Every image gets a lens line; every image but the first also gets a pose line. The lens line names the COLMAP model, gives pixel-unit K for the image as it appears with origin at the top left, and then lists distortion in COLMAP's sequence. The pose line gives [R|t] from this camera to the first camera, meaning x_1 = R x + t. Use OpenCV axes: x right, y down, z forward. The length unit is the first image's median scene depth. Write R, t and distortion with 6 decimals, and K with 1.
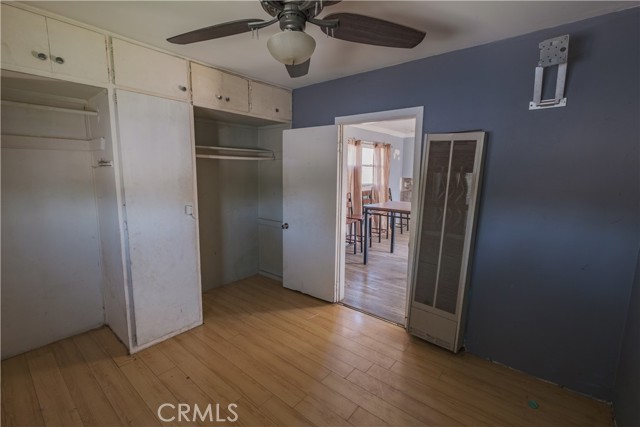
lens RADIAL K [[281.6, 0, 315.7], [0, 281.6, 209.2], [0, 0, 1]] dist [-0.000306, -0.000456]
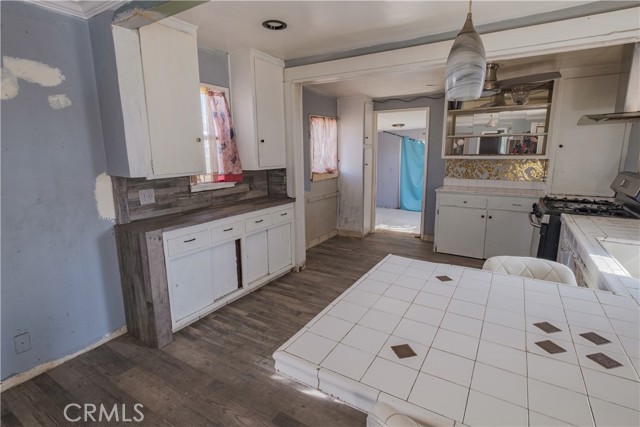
lens RADIAL K [[315.7, 0, 320.0], [0, 315.7, 213.5], [0, 0, 1]] dist [-0.000974, -0.000390]
pose [[0.990271, -0.049435, 0.130079, 1.183040], [0.041227, 0.997030, 0.065056, -0.216887], [-0.132908, -0.059060, 0.989367, 1.678377]]
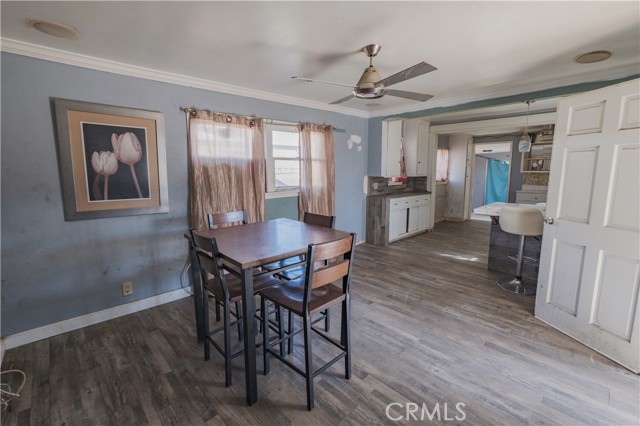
lens RADIAL K [[281.6, 0, 315.7], [0, 281.6, 208.7], [0, 0, 1]] dist [-0.000306, -0.000456]
pose [[0.990762, 0.001974, -0.135596, 0.691768], [-0.001586, 0.999994, 0.002968, -0.083008], [0.135601, -0.002726, 0.990760, 0.738002]]
